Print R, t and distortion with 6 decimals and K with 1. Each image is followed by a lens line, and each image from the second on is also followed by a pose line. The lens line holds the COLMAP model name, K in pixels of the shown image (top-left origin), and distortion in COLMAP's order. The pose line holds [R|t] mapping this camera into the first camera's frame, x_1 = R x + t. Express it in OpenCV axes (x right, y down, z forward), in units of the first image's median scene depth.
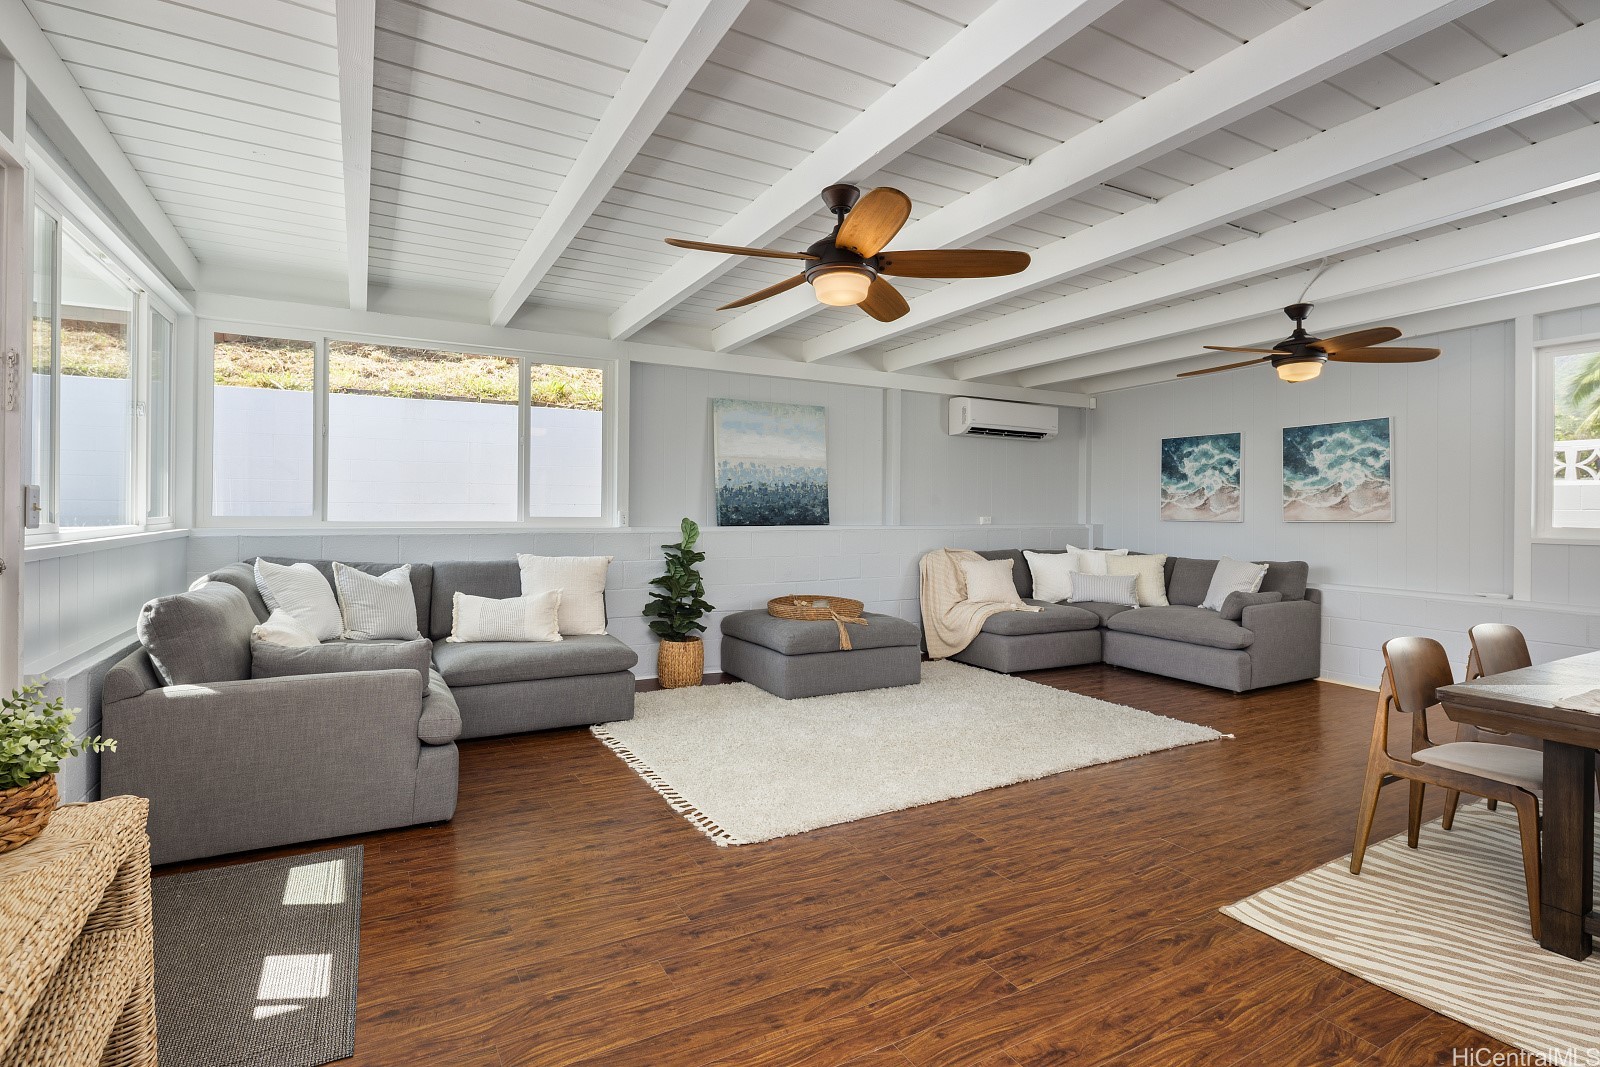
lens RADIAL K [[743.9, 0, 791.0], [0, 743.9, 530.0], [0, 0, 1]] dist [-0.001134, -0.000287]
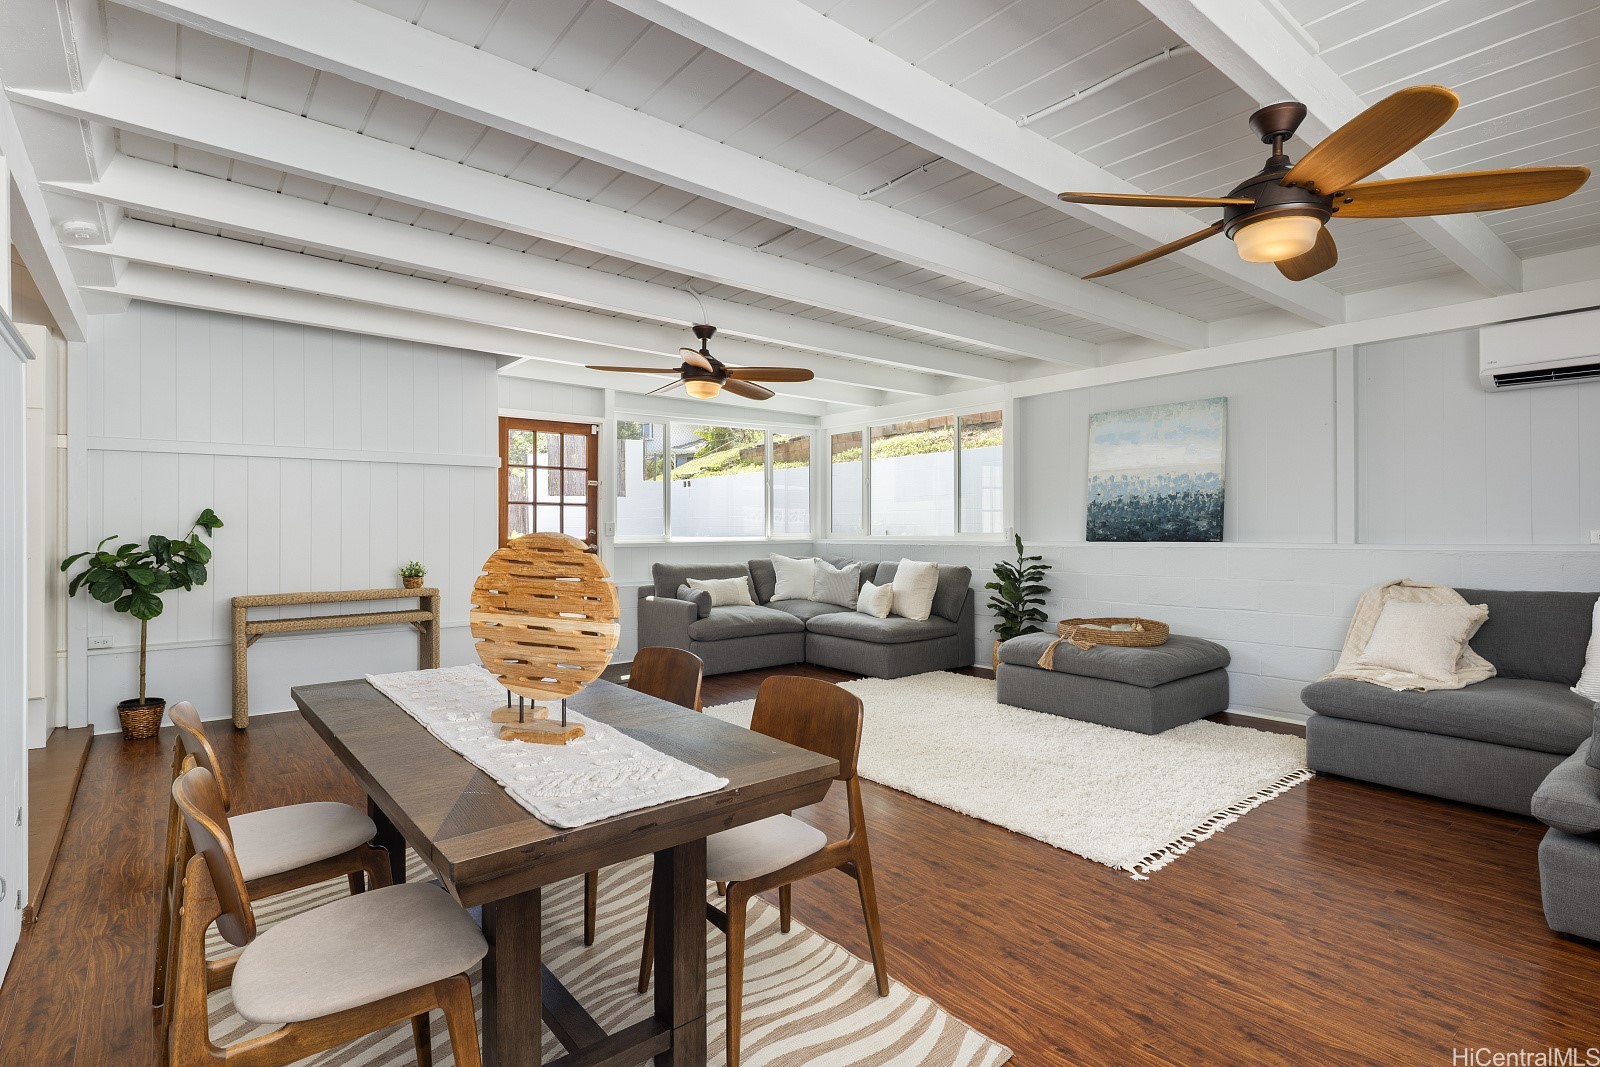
lens RADIAL K [[782.9, 0, 796.6], [0, 782.9, 535.9], [0, 0, 1]] dist [0.005396, 0.001203]
pose [[0.172253, 0.011663, -0.984984, 0.858929], [0.000621, 0.999928, 0.011948, -0.024643], [0.985053, -0.002670, 0.172233, 0.411748]]
